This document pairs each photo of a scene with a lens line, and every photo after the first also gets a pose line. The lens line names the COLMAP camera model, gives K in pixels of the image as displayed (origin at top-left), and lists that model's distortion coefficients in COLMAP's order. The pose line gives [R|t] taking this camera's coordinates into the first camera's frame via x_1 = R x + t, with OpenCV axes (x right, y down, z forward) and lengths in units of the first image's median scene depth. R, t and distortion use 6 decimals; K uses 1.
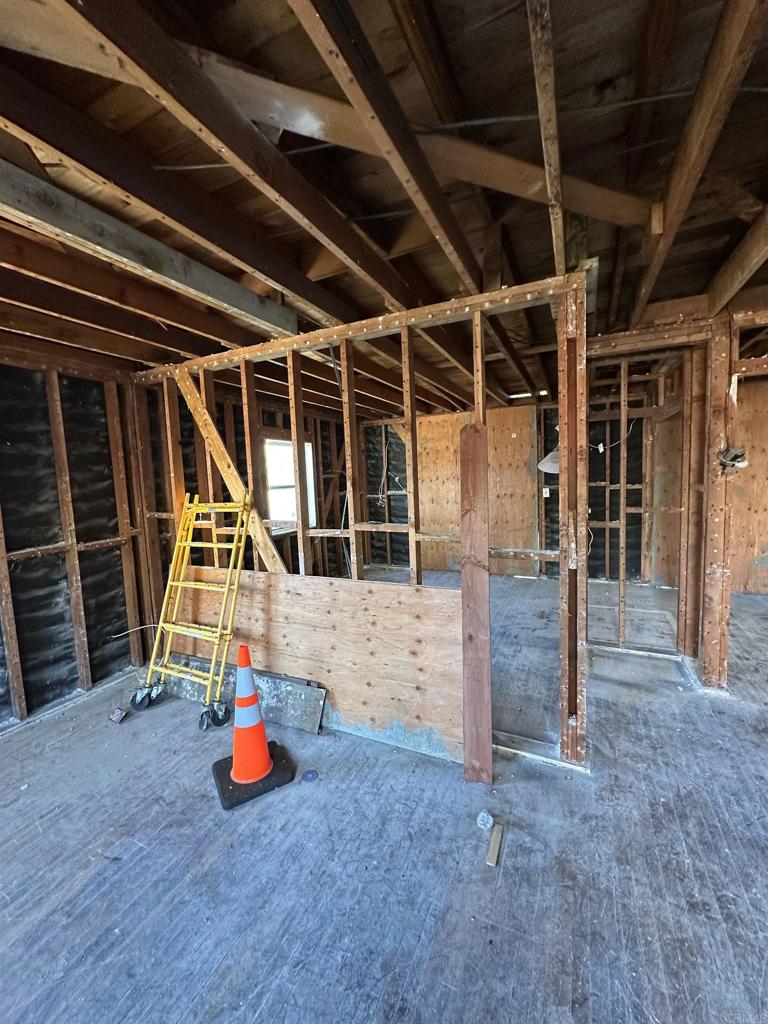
lens RADIAL K [[409.0, 0, 383.8], [0, 409.0, 511.8], [0, 0, 1]] dist [-0.002912, 0.000962]
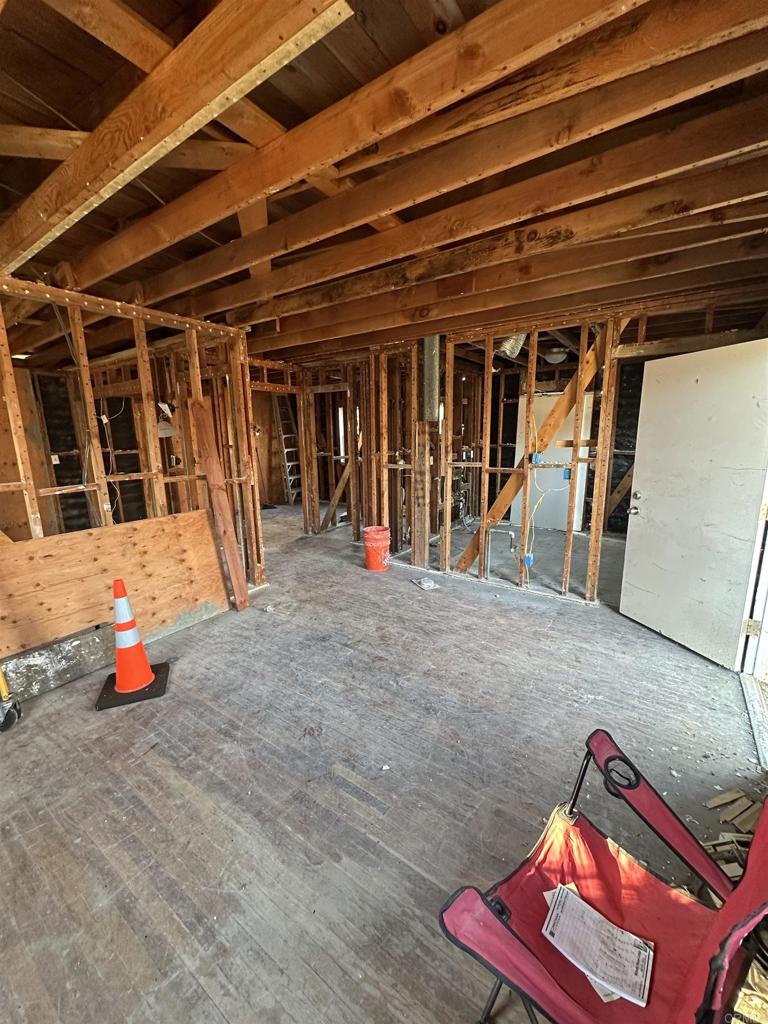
lens RADIAL K [[409.0, 0, 383.8], [0, 409.0, 511.8], [0, 0, 1]] dist [-0.002912, 0.000962]
pose [[0.166207, -0.155786, 0.973707, -0.483074], [0.098465, 0.985129, 0.140806, 0.019373], [-0.981163, 0.072474, 0.179074, 0.019255]]
